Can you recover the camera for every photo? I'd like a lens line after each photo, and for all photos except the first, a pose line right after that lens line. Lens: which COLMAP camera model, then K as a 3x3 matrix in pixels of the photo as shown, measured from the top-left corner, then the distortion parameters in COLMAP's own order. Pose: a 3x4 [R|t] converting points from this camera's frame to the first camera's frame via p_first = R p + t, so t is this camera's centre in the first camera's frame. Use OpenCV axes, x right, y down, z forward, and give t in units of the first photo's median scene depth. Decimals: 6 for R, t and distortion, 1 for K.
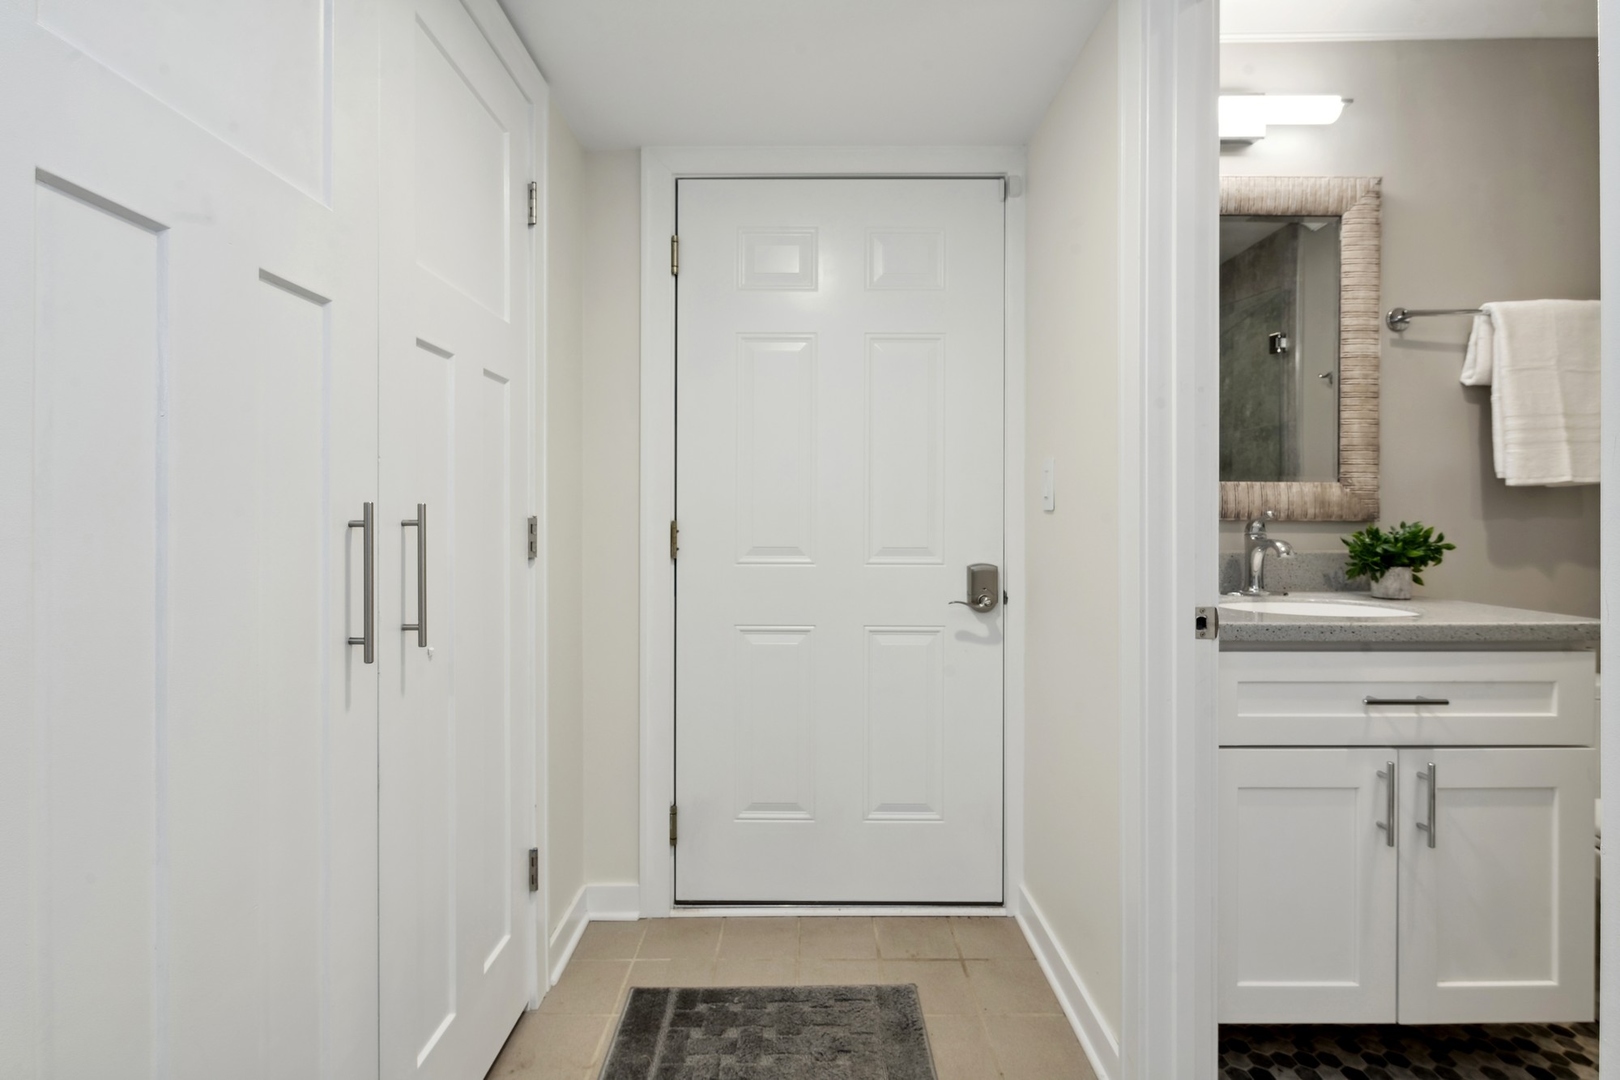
lens RADIAL K [[763.6, 0, 810.8], [0, 763.6, 516.2], [0, 0, 1]] dist [0.004194, 0.000623]
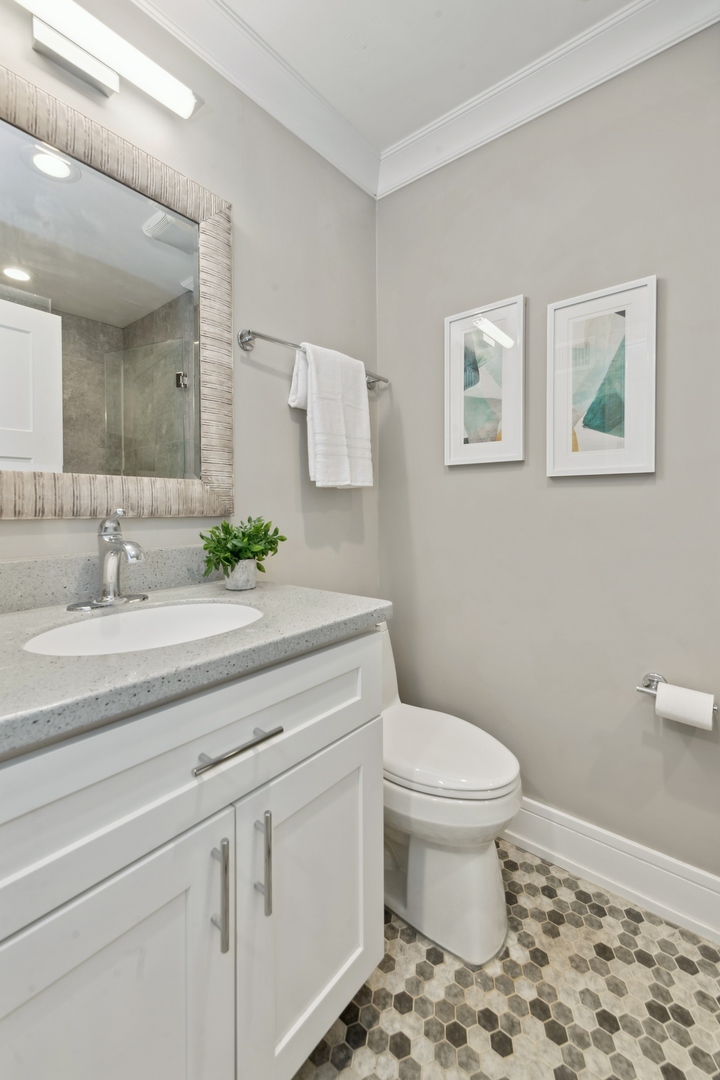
lens RADIAL K [[444.1, 0, 362.2], [0, 444.1, 510.2], [0, 0, 1]] dist [0.001279, -0.000081]
pose [[0.642707, -0.013403, 0.765995, 0.375248], [0.006748, 0.999907, 0.011834, -0.008399], [-0.766082, -0.002437, 0.642738, 0.449601]]
